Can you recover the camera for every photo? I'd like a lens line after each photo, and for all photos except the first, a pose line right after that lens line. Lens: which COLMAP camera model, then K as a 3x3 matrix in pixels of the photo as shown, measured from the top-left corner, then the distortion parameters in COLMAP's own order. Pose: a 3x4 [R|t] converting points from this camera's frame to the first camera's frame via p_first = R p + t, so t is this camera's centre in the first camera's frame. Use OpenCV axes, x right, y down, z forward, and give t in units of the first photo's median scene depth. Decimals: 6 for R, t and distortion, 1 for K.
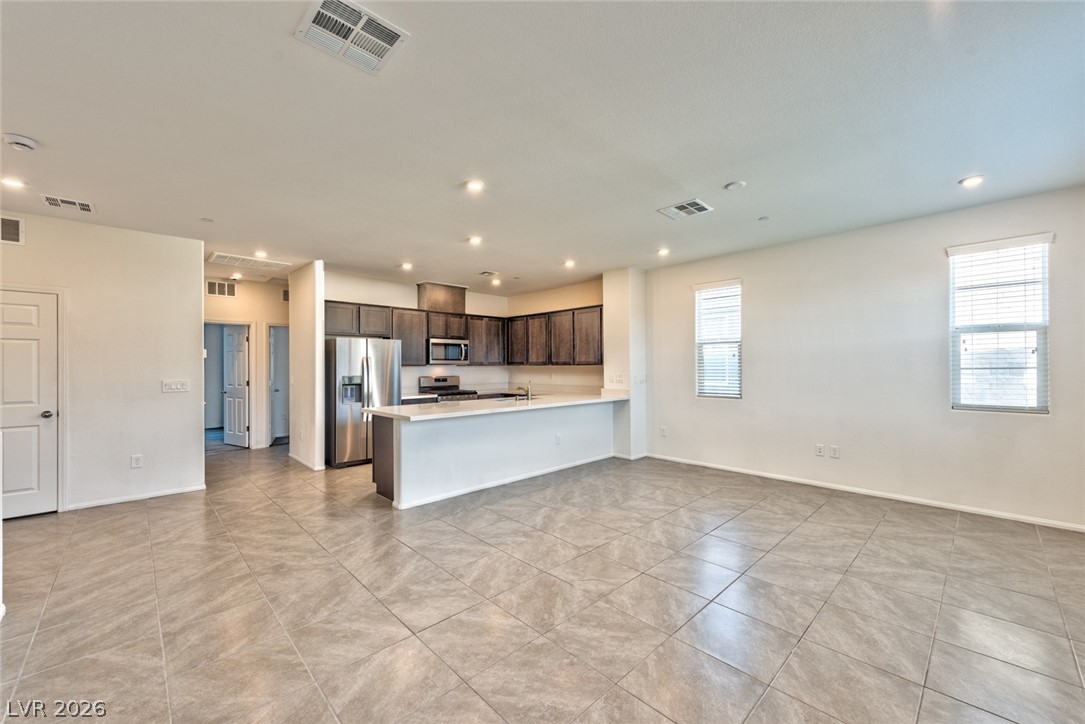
lens RADIAL K [[429.7, 0, 526.6], [0, 429.7, 367.6], [0, 0, 1]] dist [0.000626, 0.000028]
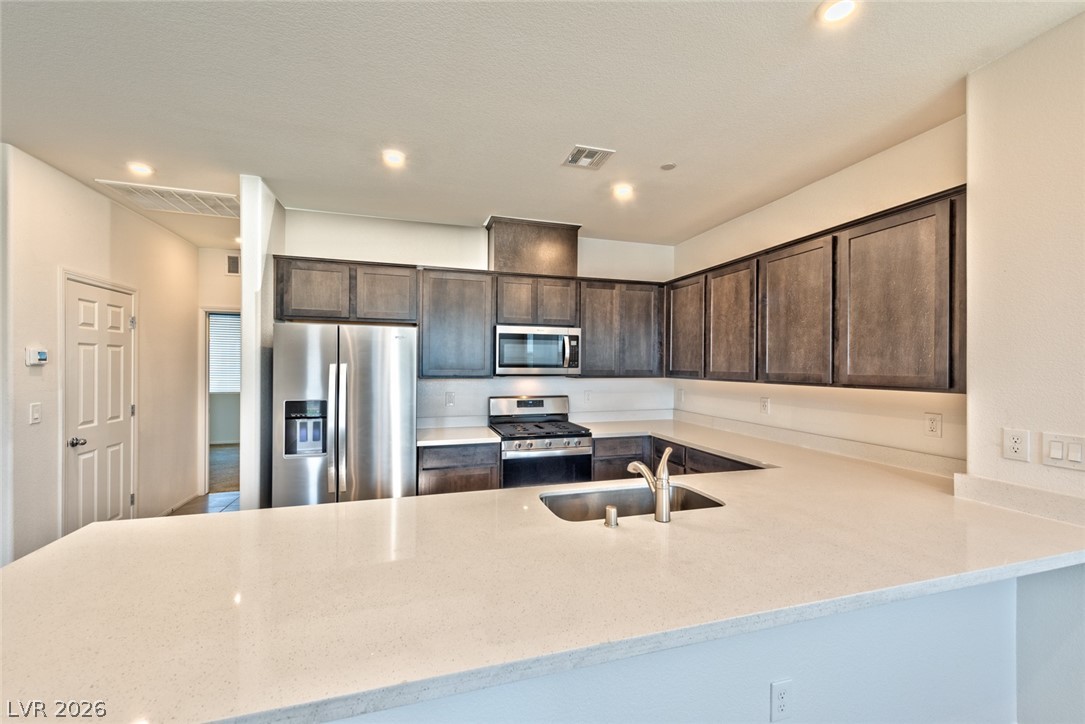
lens RADIAL K [[429.7, 0, 526.6], [0, 429.7, 367.6], [0, 0, 1]] dist [0.000626, 0.000028]
pose [[0.894013, 0.010691, -0.447914, 0.037724], [-0.008769, 0.999941, 0.006363, -0.019325], [0.447956, -0.001761, 0.894054, 0.523378]]
